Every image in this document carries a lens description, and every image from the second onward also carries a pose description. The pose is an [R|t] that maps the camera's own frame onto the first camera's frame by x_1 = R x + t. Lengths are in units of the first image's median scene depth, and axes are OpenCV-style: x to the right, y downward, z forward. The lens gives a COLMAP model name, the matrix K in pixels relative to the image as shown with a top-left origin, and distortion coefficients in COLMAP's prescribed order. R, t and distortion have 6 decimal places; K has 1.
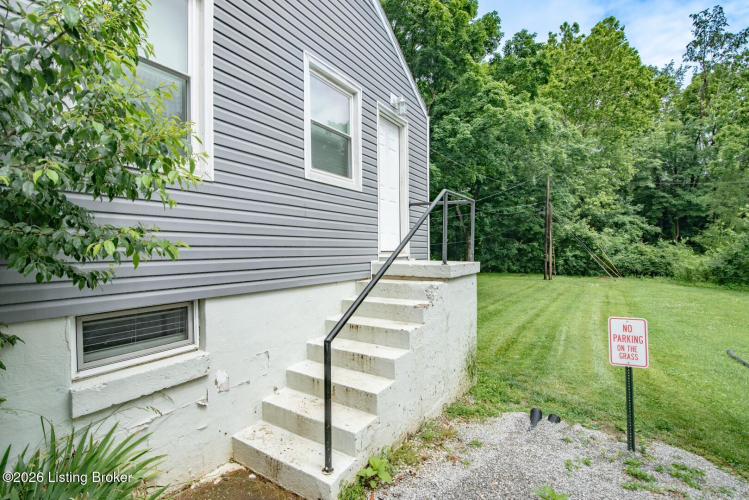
lens RADIAL K [[343.9, 0, 374.5], [0, 343.9, 250.0], [0, 0, 1]] dist [-0.000356, -0.009116]
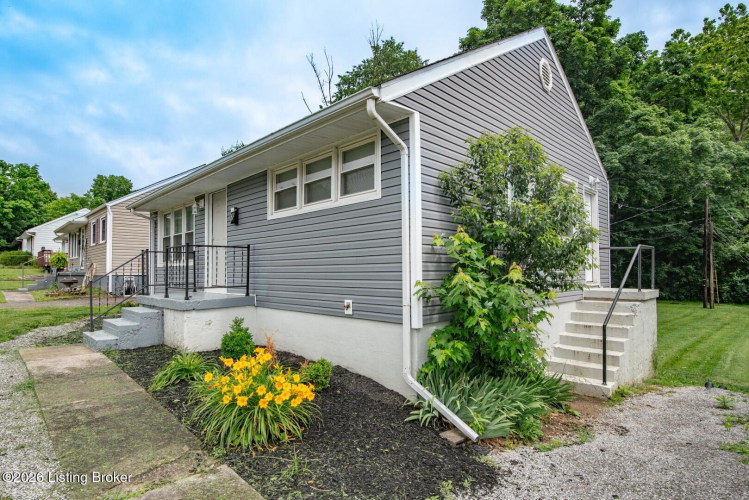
lens RADIAL K [[394.0, 0, 374.9], [0, 394.0, 262.2], [0, 0, 1]] dist [-0.004181, 0.000824]
pose [[0.973277, -0.006306, -0.229547, -0.129502], [0.001051, 0.999735, -0.023007, -0.012079], [0.229631, 0.022151, 0.973026, -0.240163]]
